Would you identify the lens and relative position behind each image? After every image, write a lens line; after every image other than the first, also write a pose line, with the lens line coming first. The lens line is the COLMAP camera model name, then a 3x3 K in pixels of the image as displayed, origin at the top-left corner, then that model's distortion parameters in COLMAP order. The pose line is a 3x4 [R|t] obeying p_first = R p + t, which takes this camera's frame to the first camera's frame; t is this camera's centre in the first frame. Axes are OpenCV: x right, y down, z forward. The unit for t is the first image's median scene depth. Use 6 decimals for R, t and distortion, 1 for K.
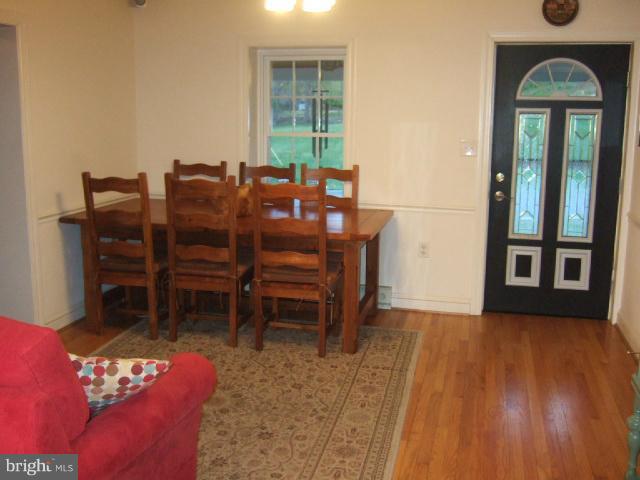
lens RADIAL K [[651.0, 0, 320.0], [0, 651.0, 240.0], [0, 0, 1]] dist [-0.071116, -0.001481]
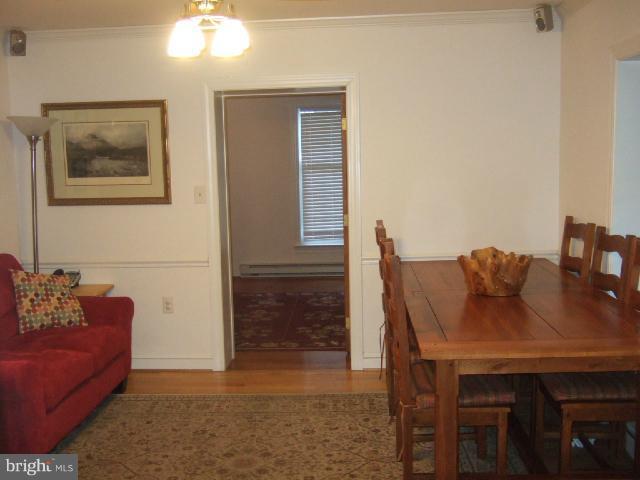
lens RADIAL K [[651.0, 0, 320.0], [0, 651.0, 240.0], [0, 0, 1]] dist [-0.071116, -0.001481]
pose [[-0.169152, -0.130556, 0.976905, -1.086815], [0.220774, 0.960981, 0.166655, -0.196448], [-0.960545, 0.243865, -0.133729, 0.979778]]
